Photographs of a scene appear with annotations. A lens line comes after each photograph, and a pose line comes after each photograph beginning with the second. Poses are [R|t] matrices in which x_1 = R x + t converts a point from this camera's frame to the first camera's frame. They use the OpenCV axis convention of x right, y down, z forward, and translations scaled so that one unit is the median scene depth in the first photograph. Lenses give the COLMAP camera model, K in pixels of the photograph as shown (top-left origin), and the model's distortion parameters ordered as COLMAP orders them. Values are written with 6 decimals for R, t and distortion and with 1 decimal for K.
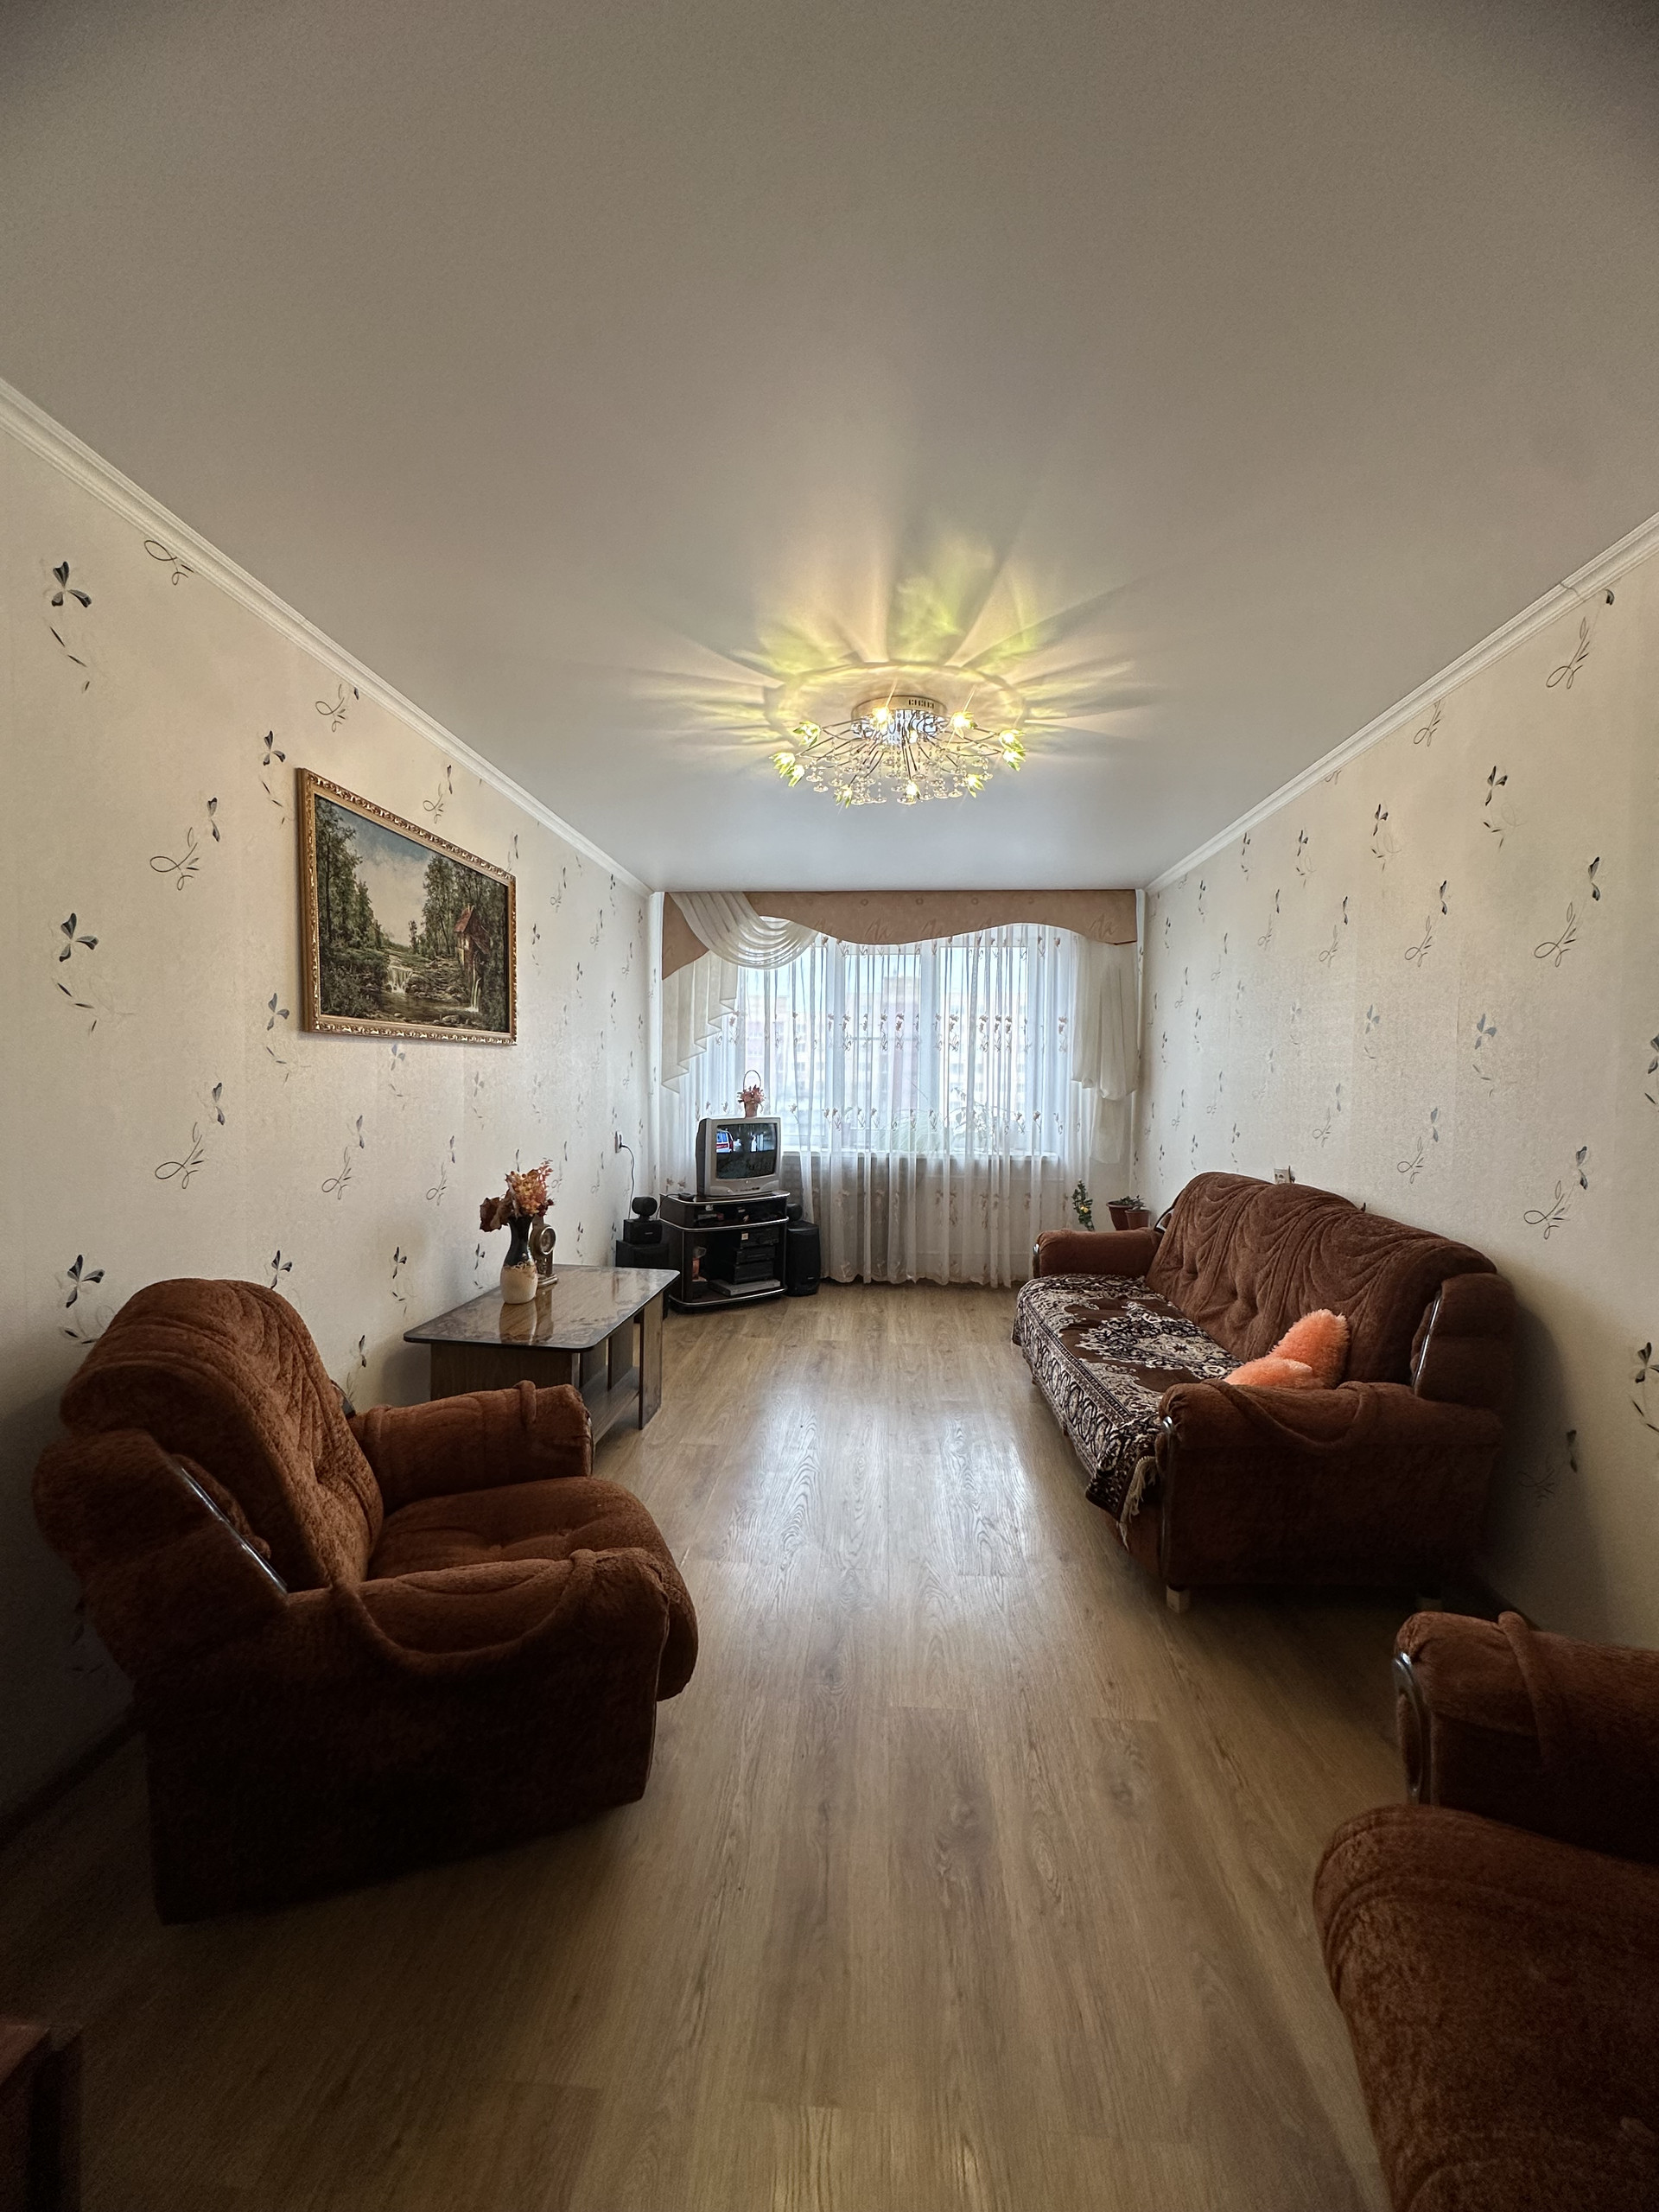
lens RADIAL K [[880.2, 0, 829.6], [0, 880.2, 1110.5], [0, 0, 1]] dist [-0.000737, -0.000088]
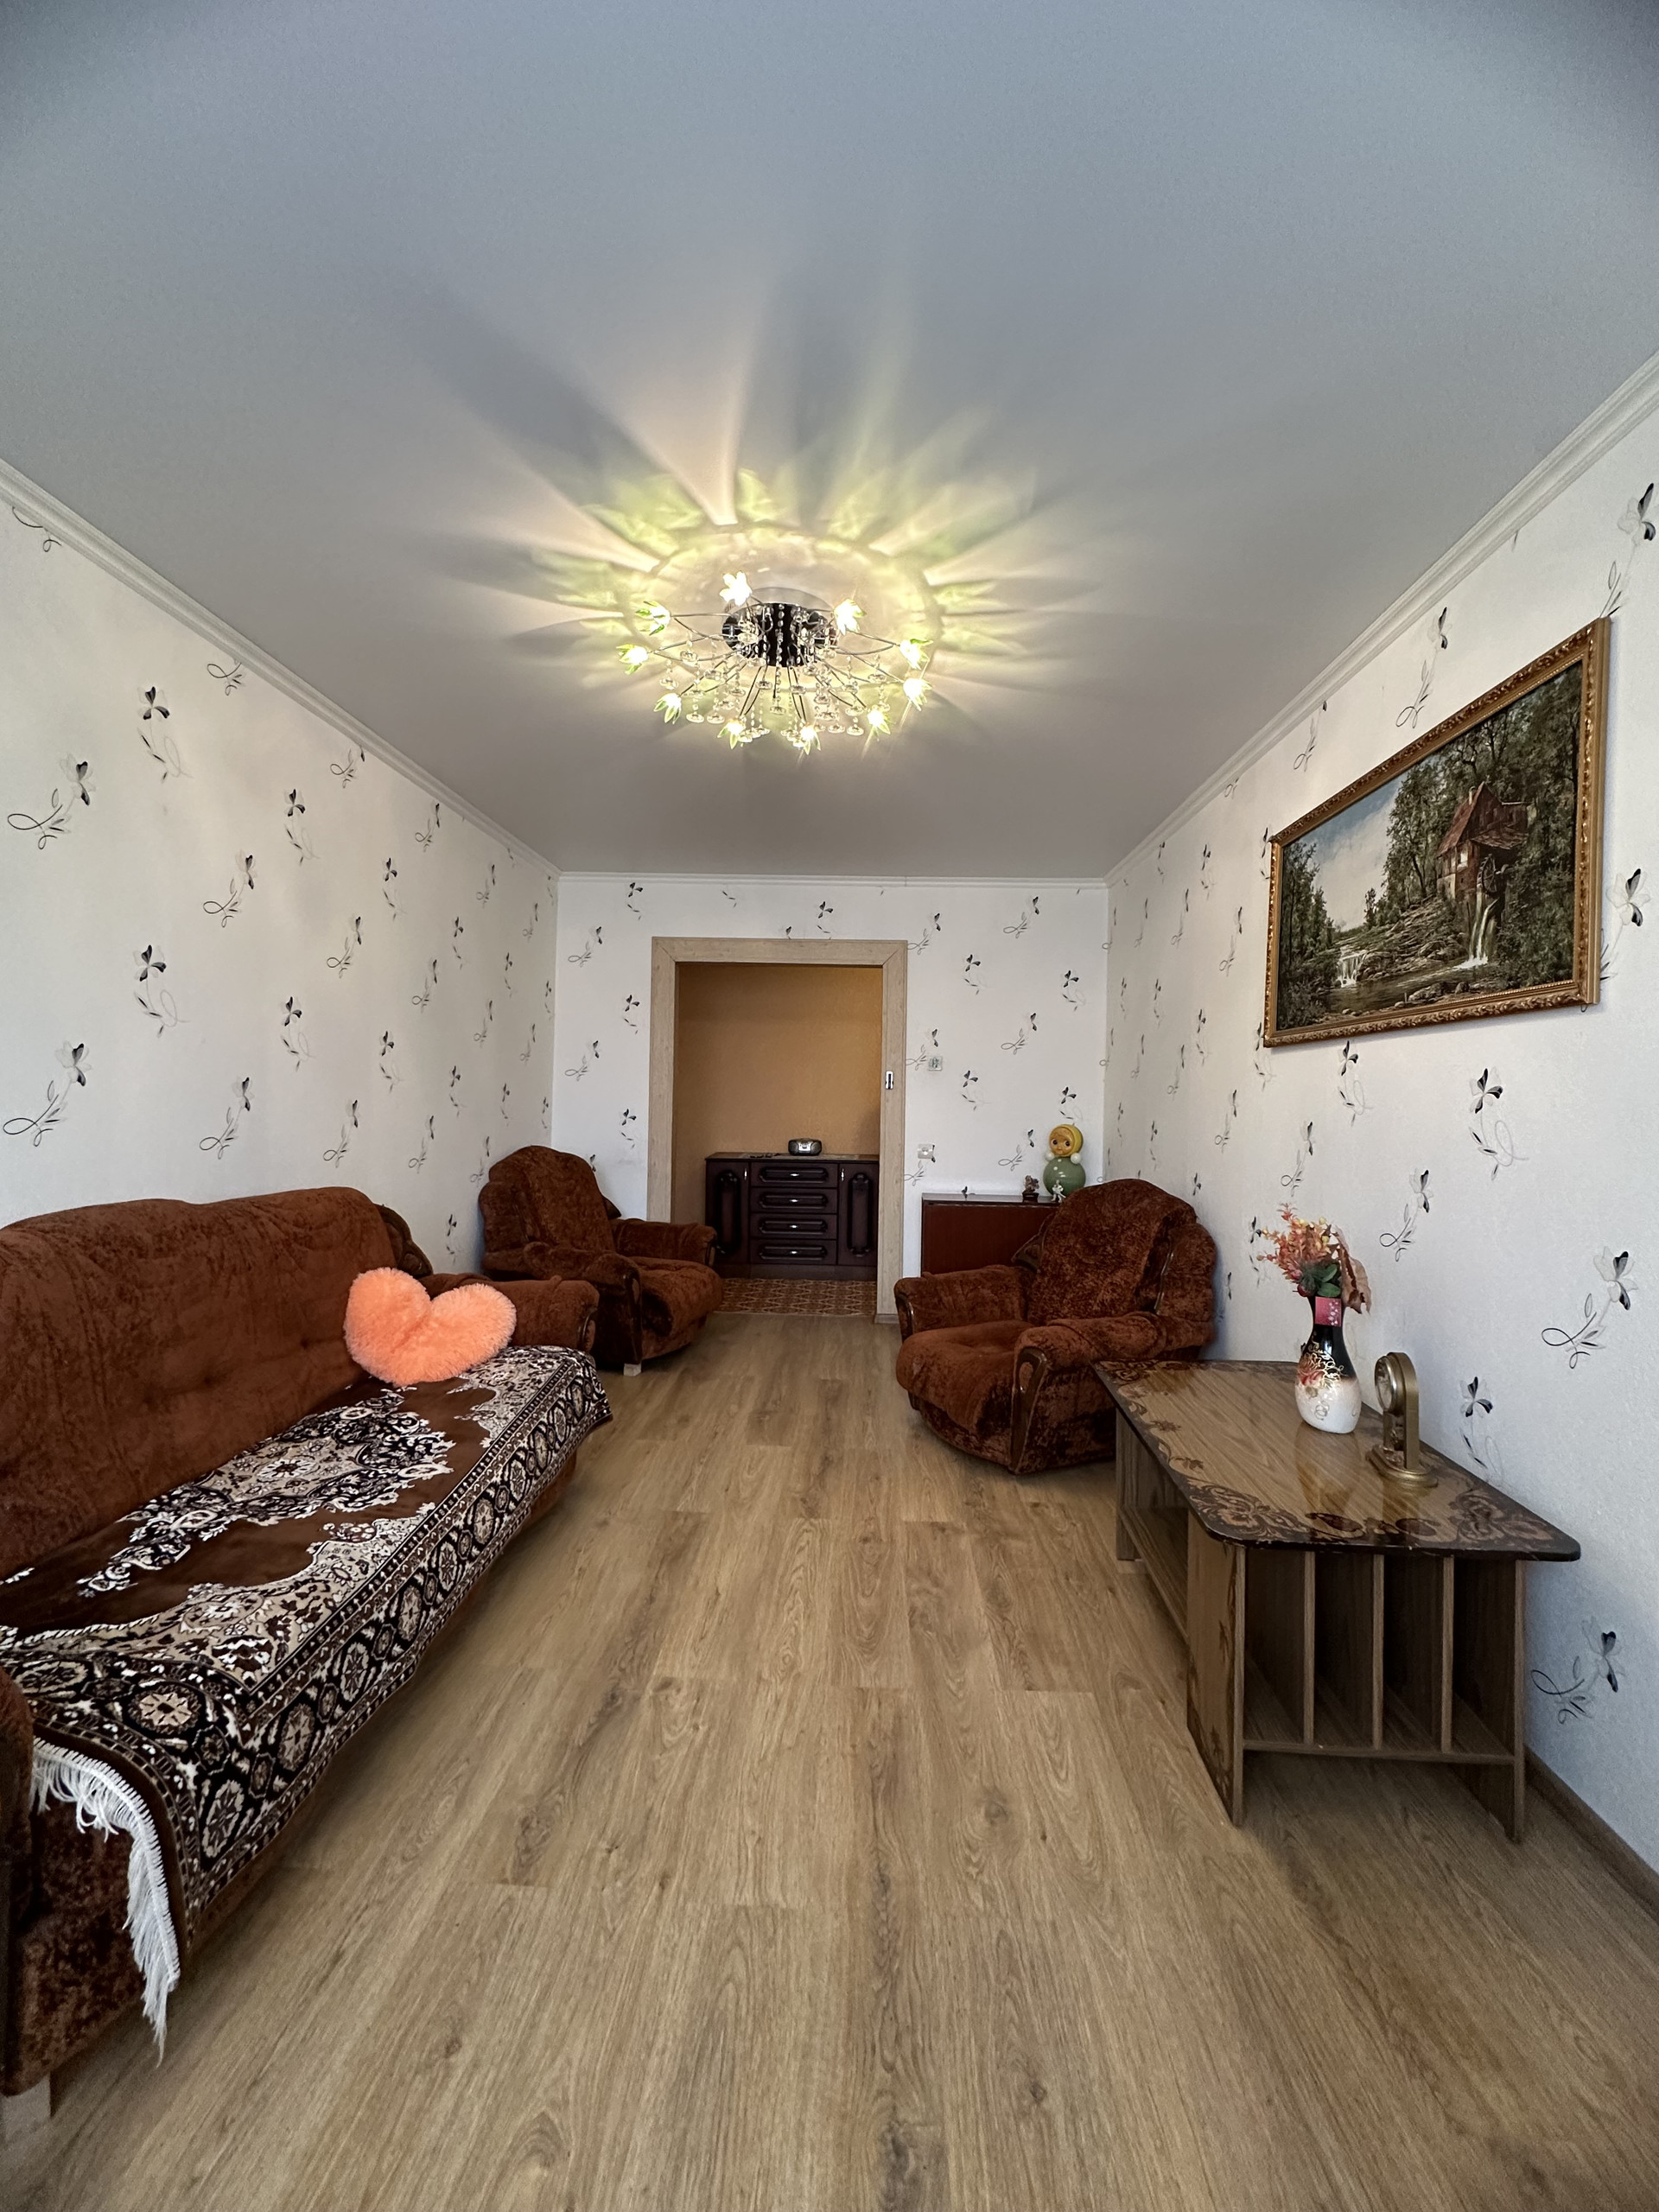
lens RADIAL K [[880.2, 0, 829.3], [0, 880.2, 1100.7], [0, 0, 1]] dist [-0.000737, -0.000088]
pose [[-0.999238, -0.034740, -0.017802, 0.031994], [-0.035507, 0.998365, 0.044793, -0.039489], [0.016217, 0.045391, -0.998838, 1.799086]]
